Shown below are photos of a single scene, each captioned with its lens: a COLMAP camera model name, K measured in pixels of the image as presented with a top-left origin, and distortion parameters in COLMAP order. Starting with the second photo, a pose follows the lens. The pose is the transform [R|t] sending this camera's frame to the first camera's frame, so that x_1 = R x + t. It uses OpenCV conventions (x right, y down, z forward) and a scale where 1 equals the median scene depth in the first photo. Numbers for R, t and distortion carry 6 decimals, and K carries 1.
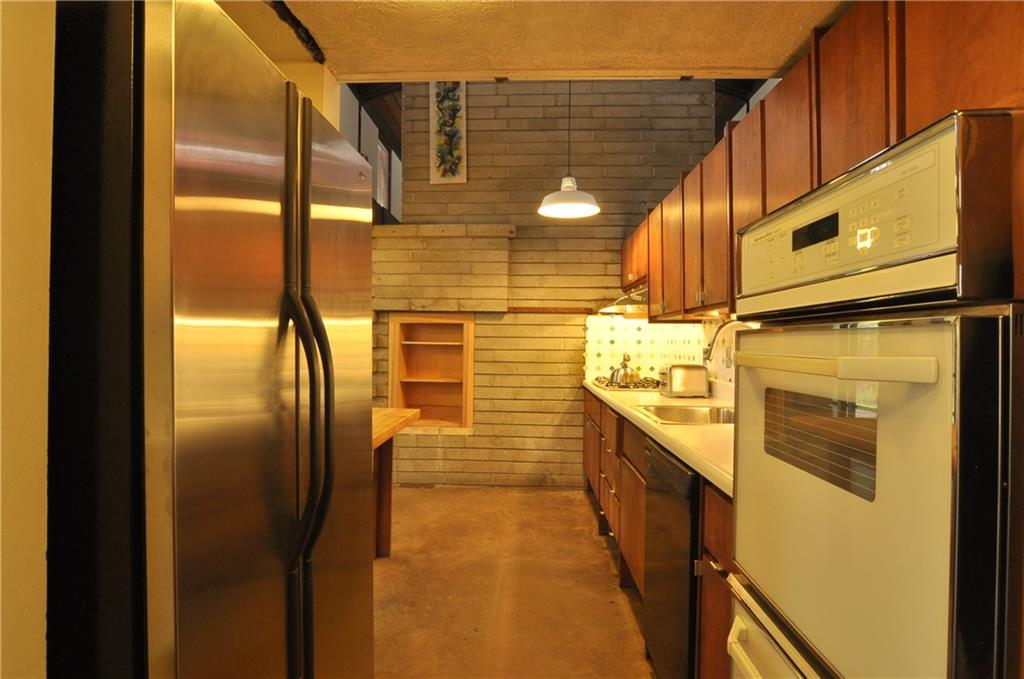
lens RADIAL K [[549.9, 0, 506.0], [0, 549.9, 343.6], [0, 0, 1]] dist [-0.037442, 0.015003]
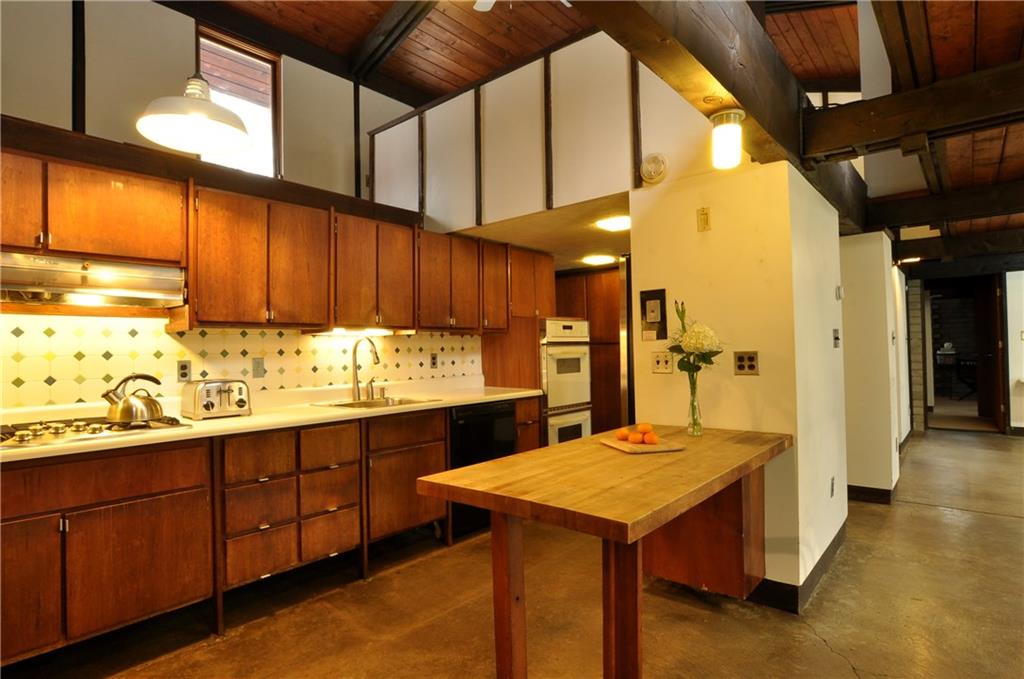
lens RADIAL K [[549.9, 0, 506.0], [0, 549.9, 343.6], [0, 0, 1]] dist [-0.037442, 0.015003]
pose [[-0.785155, 0.024472, 0.618816, -0.608486], [0.021458, 0.999694, -0.012308, 0.001362], [-0.618928, 0.003615, -0.785440, 1.490148]]
